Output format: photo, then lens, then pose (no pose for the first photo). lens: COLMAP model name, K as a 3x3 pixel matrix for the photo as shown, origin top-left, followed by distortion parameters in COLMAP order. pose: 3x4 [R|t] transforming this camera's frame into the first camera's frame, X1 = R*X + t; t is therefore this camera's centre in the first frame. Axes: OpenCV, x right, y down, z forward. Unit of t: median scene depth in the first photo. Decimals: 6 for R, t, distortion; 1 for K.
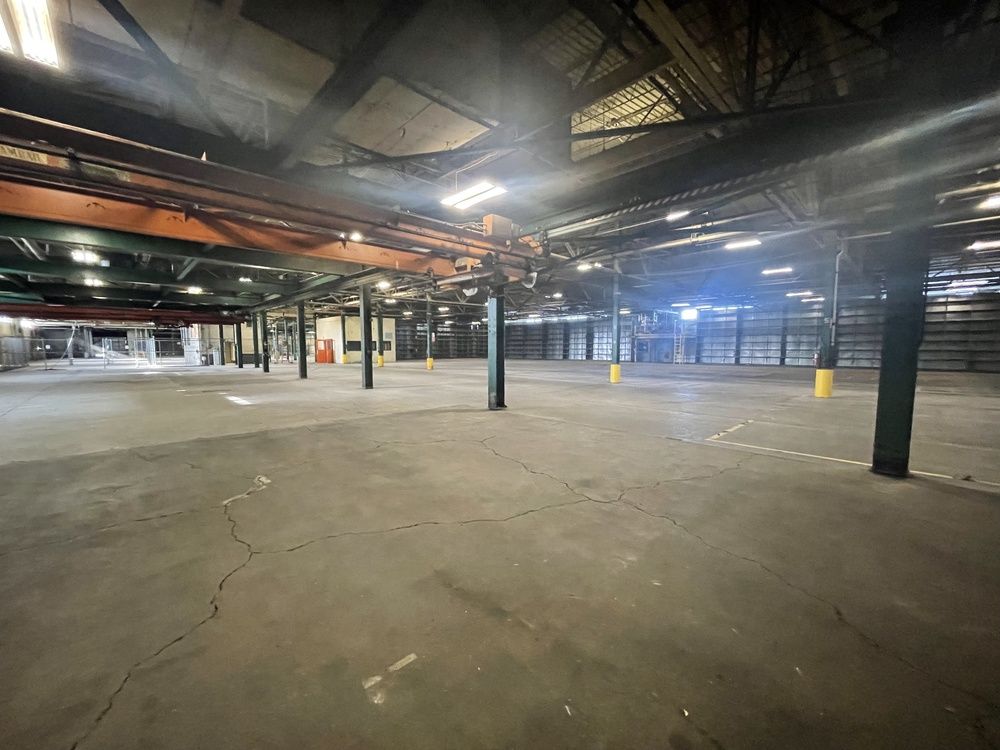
lens RADIAL K [[399.6, 0, 496.1], [0, 399.6, 381.9], [0, 0, 1]] dist [0.002345, -0.003313]
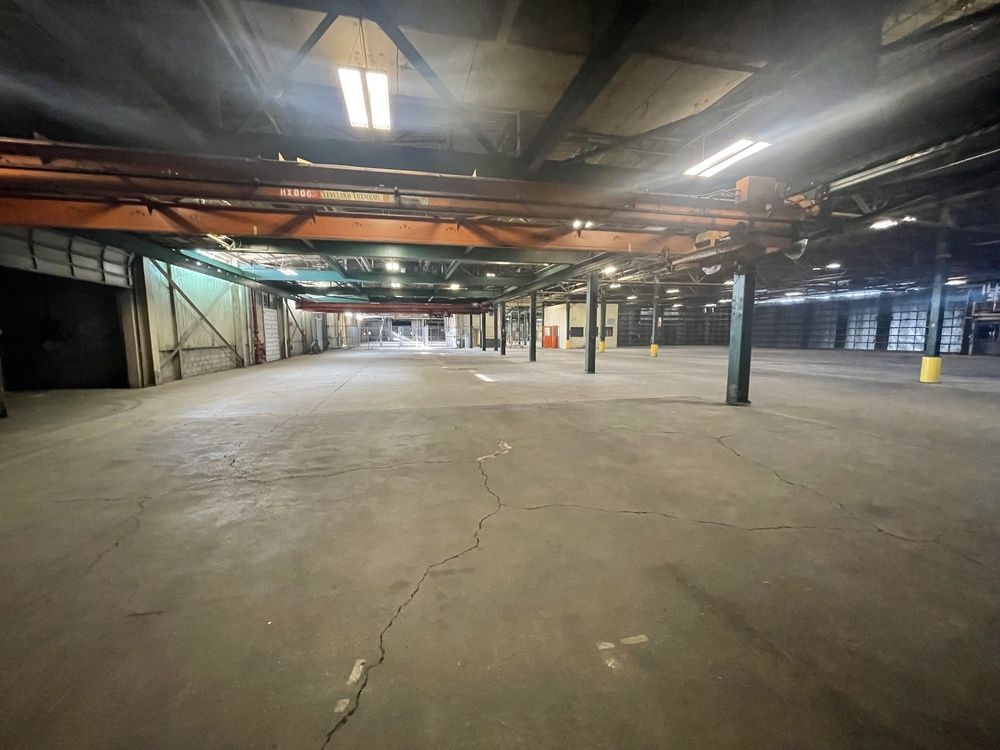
lens RADIAL K [[399.6, 0, 496.1], [0, 399.6, 381.9], [0, 0, 1]] dist [0.002345, -0.003313]
pose [[0.861317, 0.060925, -0.504401, -0.010802], [-0.043544, 0.997983, 0.046187, 0.002026], [0.506198, -0.017819, 0.862233, -0.008620]]
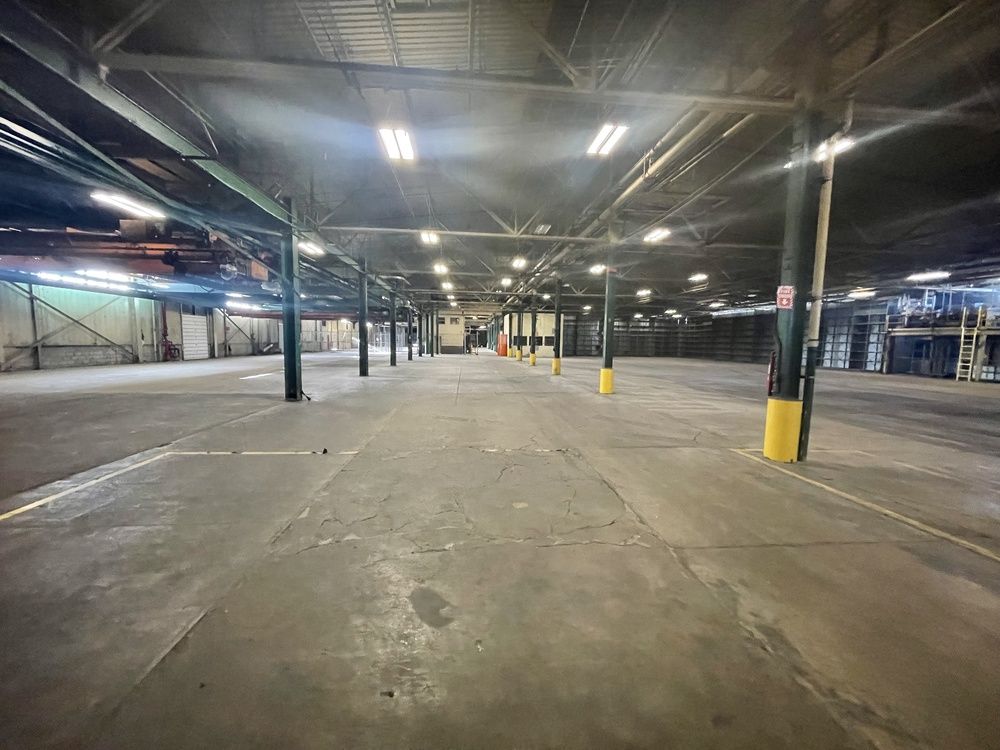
lens RADIAL K [[399.6, 0, 496.1], [0, 399.6, 381.9], [0, 0, 1]] dist [0.002345, -0.003313]
pose [[0.771480, 0.080901, -0.631089, 0.598736], [-0.075040, 0.996530, 0.036015, -0.032045], [0.631813, 0.019572, 0.774874, 0.315620]]
